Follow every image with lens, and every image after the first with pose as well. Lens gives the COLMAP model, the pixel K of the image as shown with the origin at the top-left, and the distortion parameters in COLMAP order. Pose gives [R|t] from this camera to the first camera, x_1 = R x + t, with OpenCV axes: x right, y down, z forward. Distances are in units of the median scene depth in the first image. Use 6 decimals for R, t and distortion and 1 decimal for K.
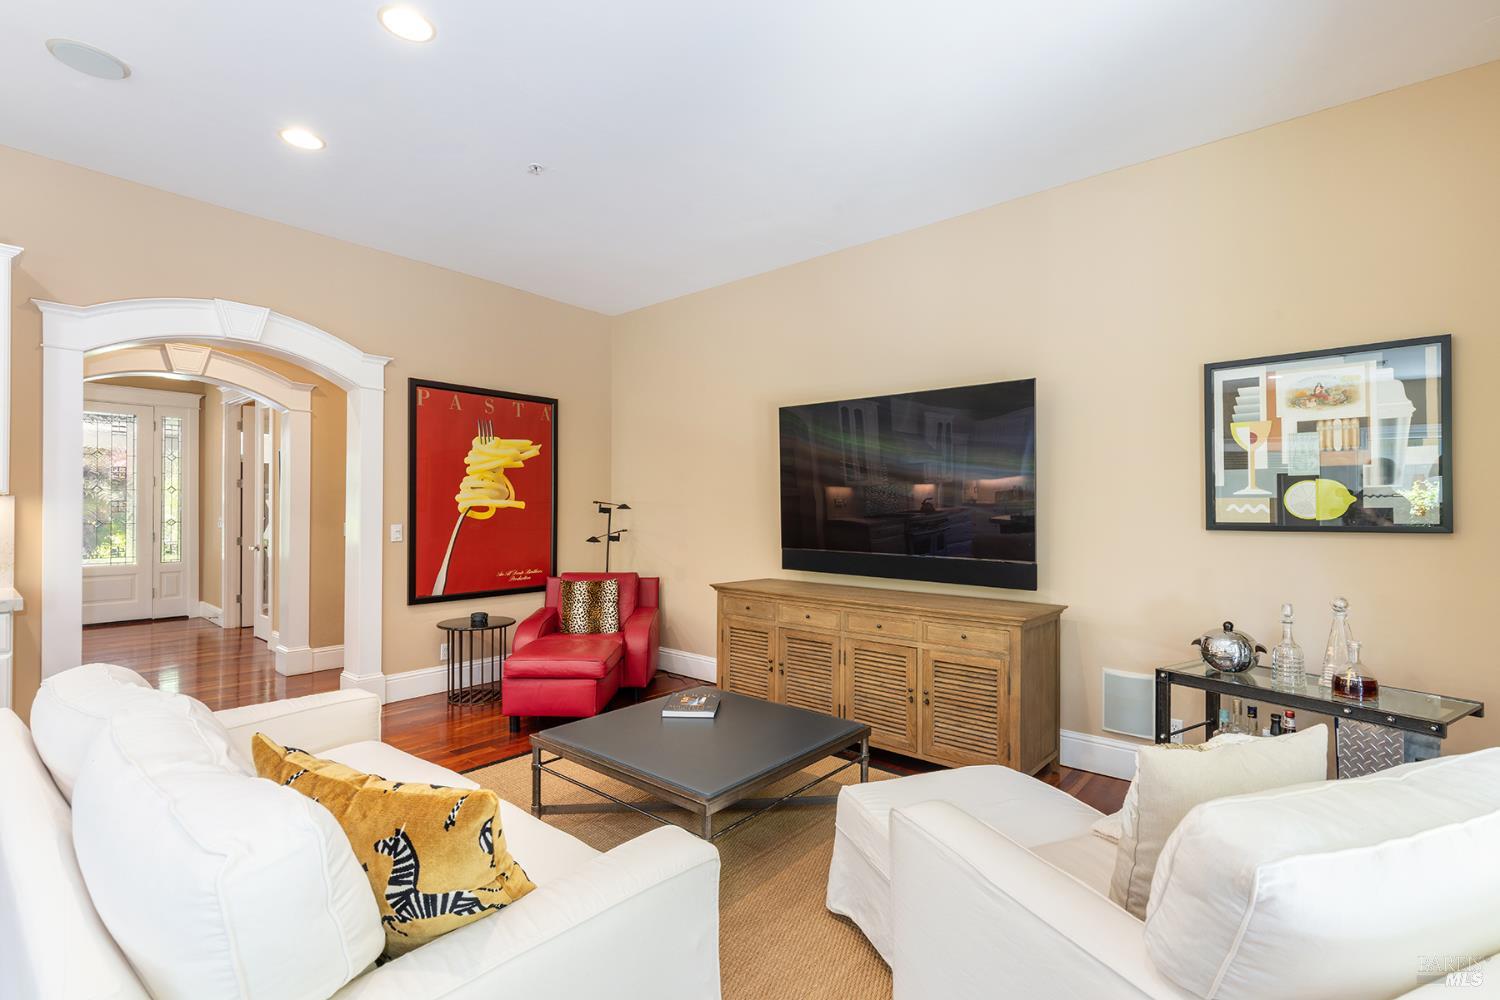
lens RADIAL K [[675.4, 0, 758.4], [0, 675.4, 504.7], [0, 0, 1]] dist [0.009541, -0.000494]
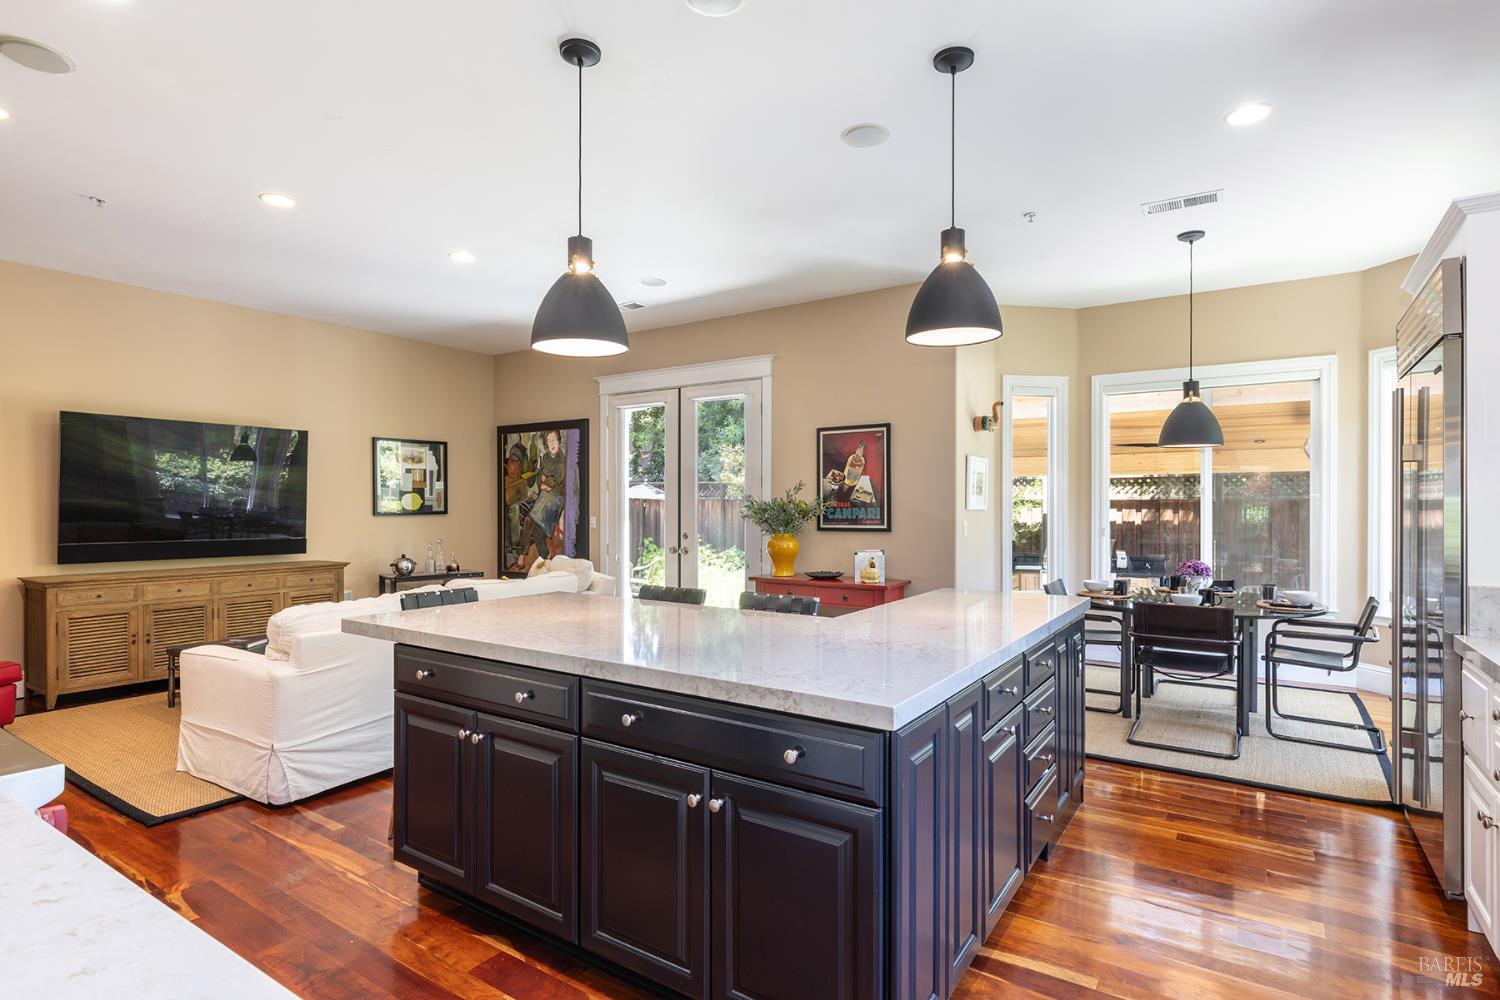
lens RADIAL K [[762.0, 0, 753.4], [0, 762.0, 504.3], [0, 0, 1]] dist [0.000214, -0.001082]
pose [[-0.110498, -0.001901, 0.993875, -1.862424], [-0.004158, 0.999990, 0.001451, -0.006321], [-0.993868, -0.003972, -0.110505, 0.090019]]
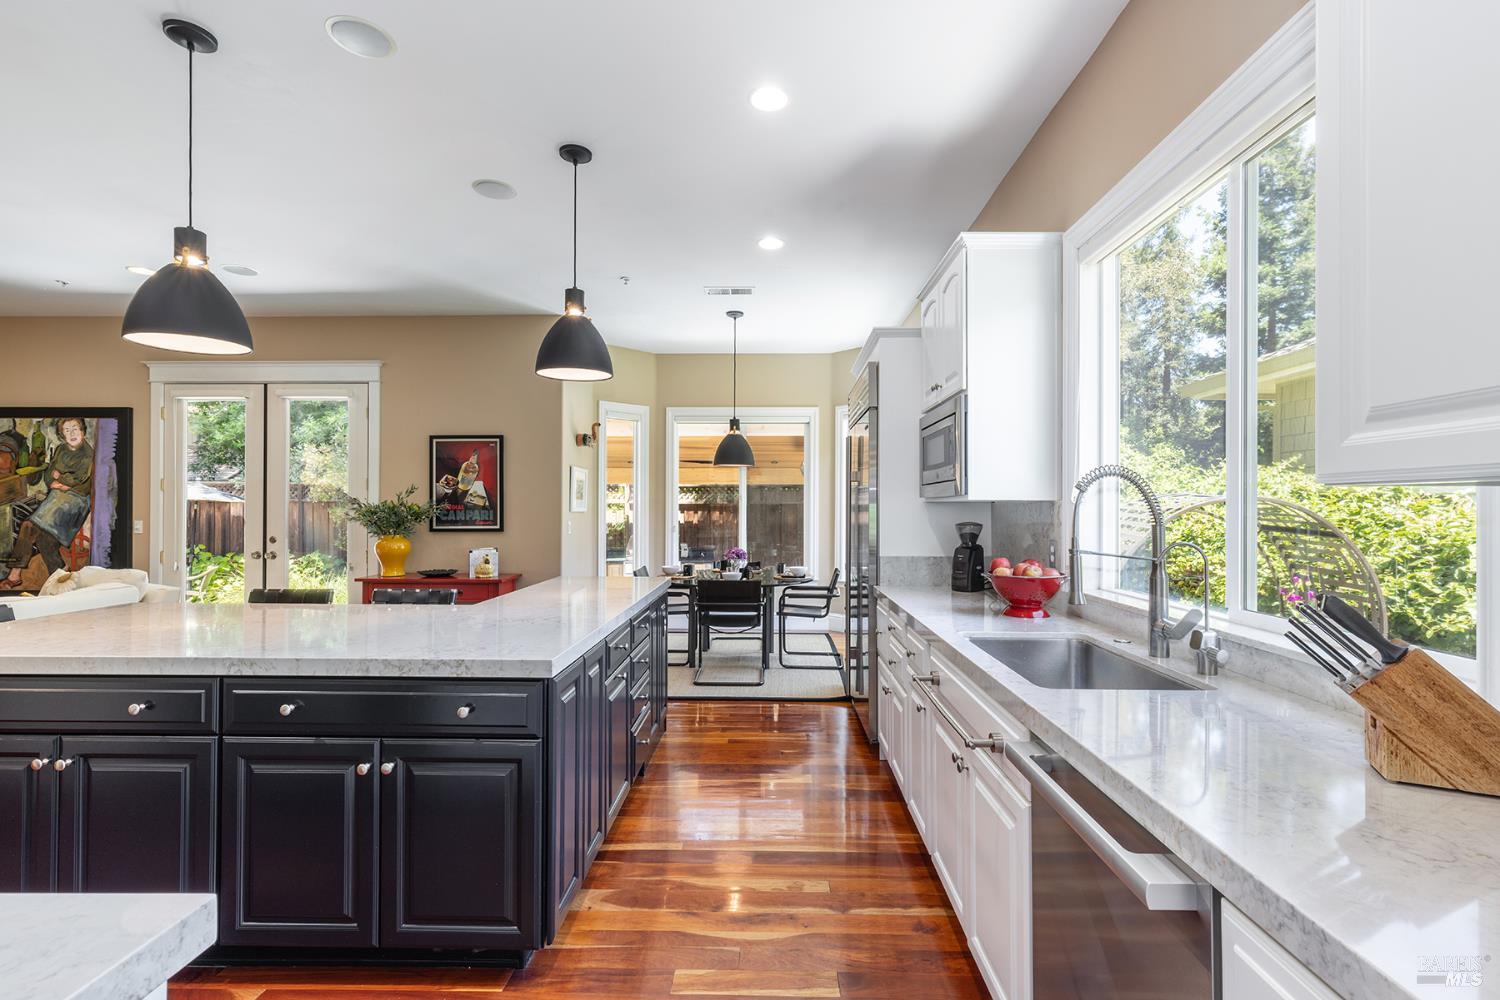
lens RADIAL K [[675.4, 0, 758.4], [0, 675.4, 504.7], [0, 0, 1]] dist [0.009541, -0.000494]
pose [[-0.624727, -0.000035, 0.780843, -1.874855], [-0.006190, 0.999969, -0.004908, -0.006407], [-0.780818, -0.007900, -0.624708, 0.101572]]
